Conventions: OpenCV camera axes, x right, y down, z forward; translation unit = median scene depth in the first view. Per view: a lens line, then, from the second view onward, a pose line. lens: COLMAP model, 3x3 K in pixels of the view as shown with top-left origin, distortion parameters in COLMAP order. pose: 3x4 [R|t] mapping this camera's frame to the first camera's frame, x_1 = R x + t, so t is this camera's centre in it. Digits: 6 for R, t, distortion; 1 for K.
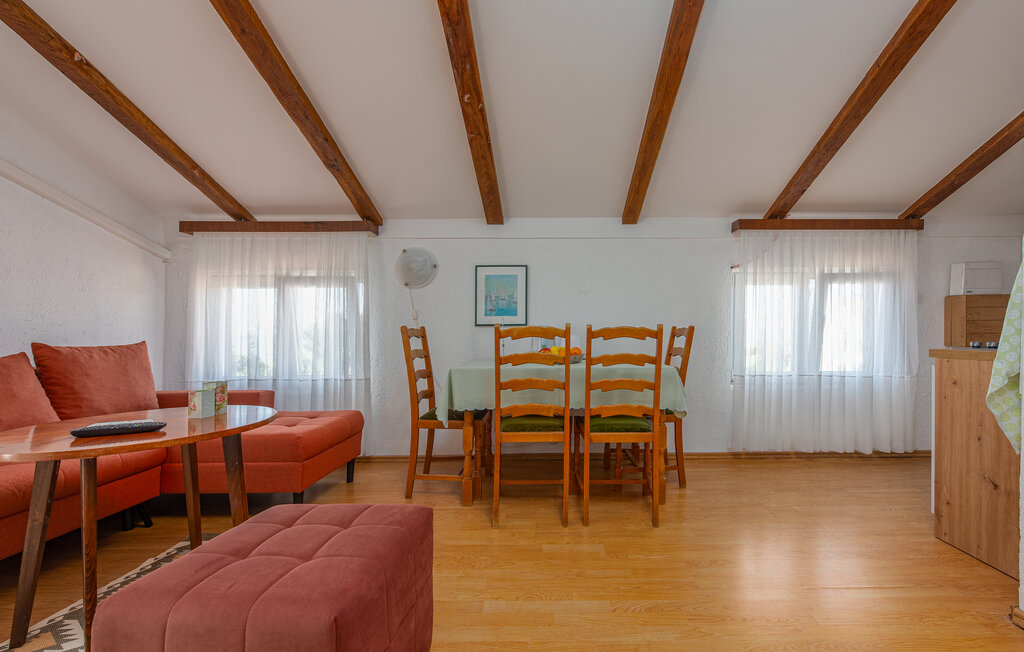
lens RADIAL K [[423.9, 0, 530.4], [0, 423.9, 332.8], [0, 0, 1]] dist [0.000620, -0.000005]
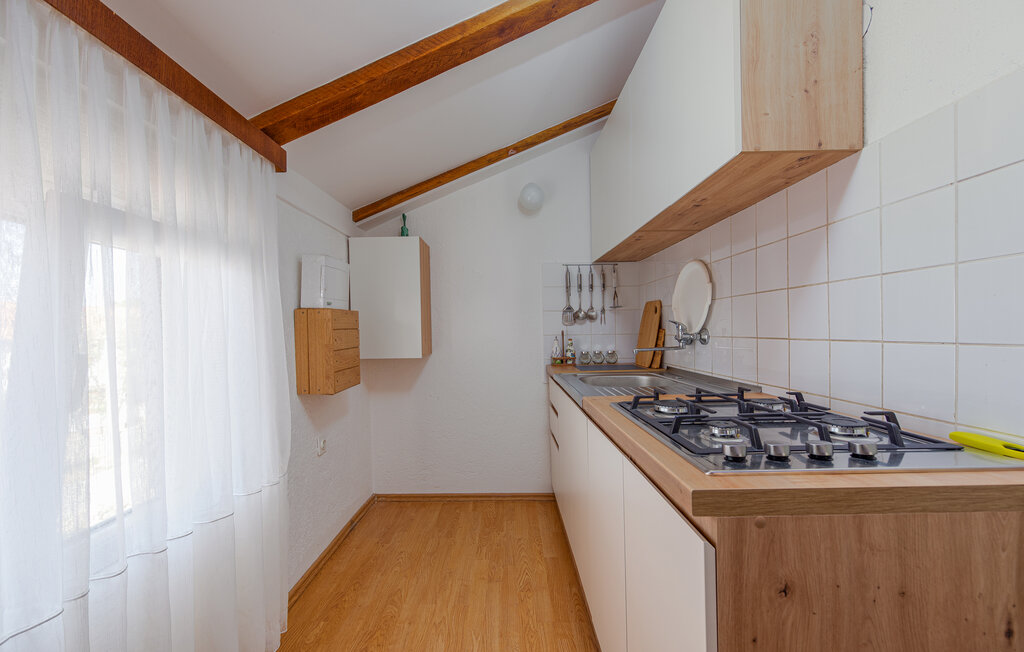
lens RADIAL K [[423.9, 0, 530.4], [0, 423.9, 332.8], [0, 0, 1]] dist [0.000620, -0.000005]
pose [[-0.052055, -0.010635, 0.998588, 0.424668], [0.023073, 0.999664, 0.011849, -0.055910], [-0.998378, 0.023657, -0.051792, 0.749966]]
